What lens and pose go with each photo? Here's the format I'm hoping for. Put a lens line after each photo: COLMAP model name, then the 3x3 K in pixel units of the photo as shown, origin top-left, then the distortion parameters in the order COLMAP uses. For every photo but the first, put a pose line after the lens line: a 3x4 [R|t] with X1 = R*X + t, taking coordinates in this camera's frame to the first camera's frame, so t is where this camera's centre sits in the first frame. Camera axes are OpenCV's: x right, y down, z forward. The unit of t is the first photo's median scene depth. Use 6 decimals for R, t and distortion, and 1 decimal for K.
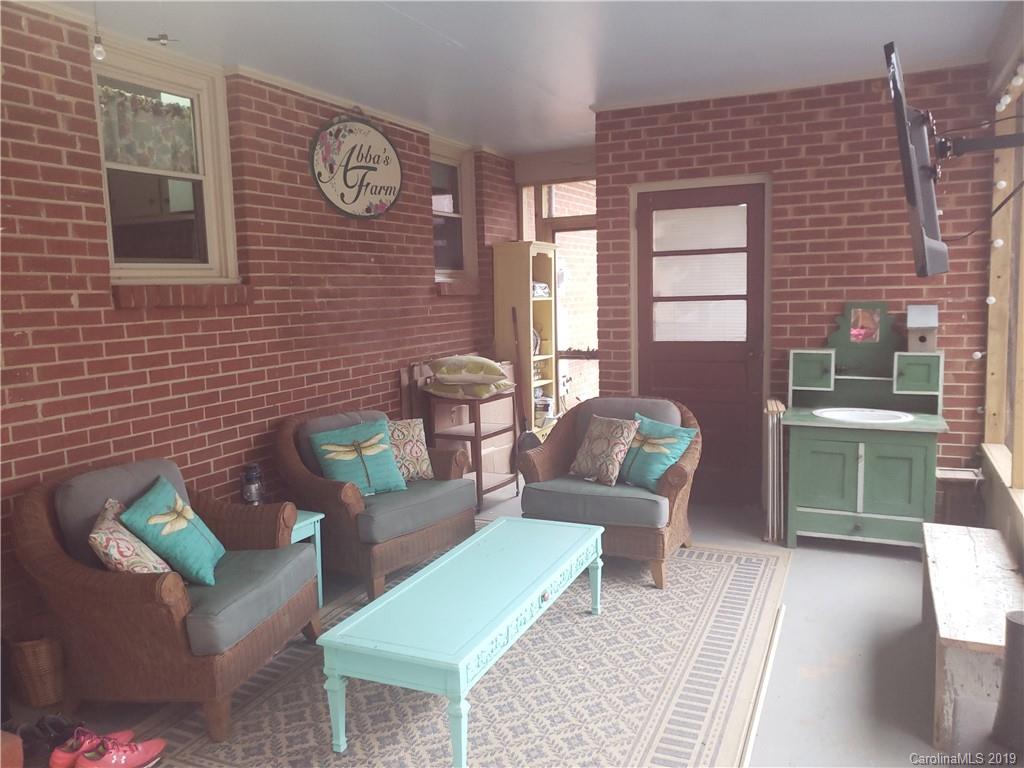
lens RADIAL K [[816.8, 0, 476.0], [0, 816.8, 362.7], [0, 0, 1]] dist [0.028136, 0.020411]
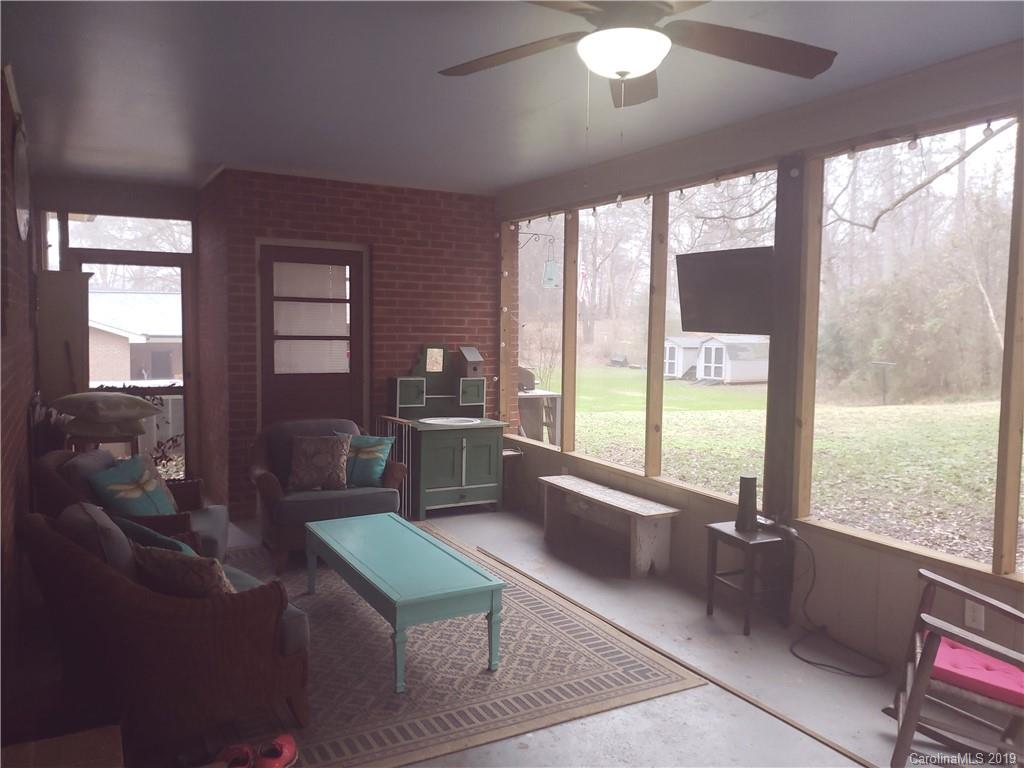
lens RADIAL K [[816.8, 0, 510.5], [0, 816.8, 383.9], [0, 0, 1]] dist [0.028136, 0.020411]
pose [[0.579105, -0.021830, 0.814961, -0.614095], [0.041196, 0.999148, -0.002509, 0.005123], [-0.814212, 0.035026, 0.579511, 0.065920]]
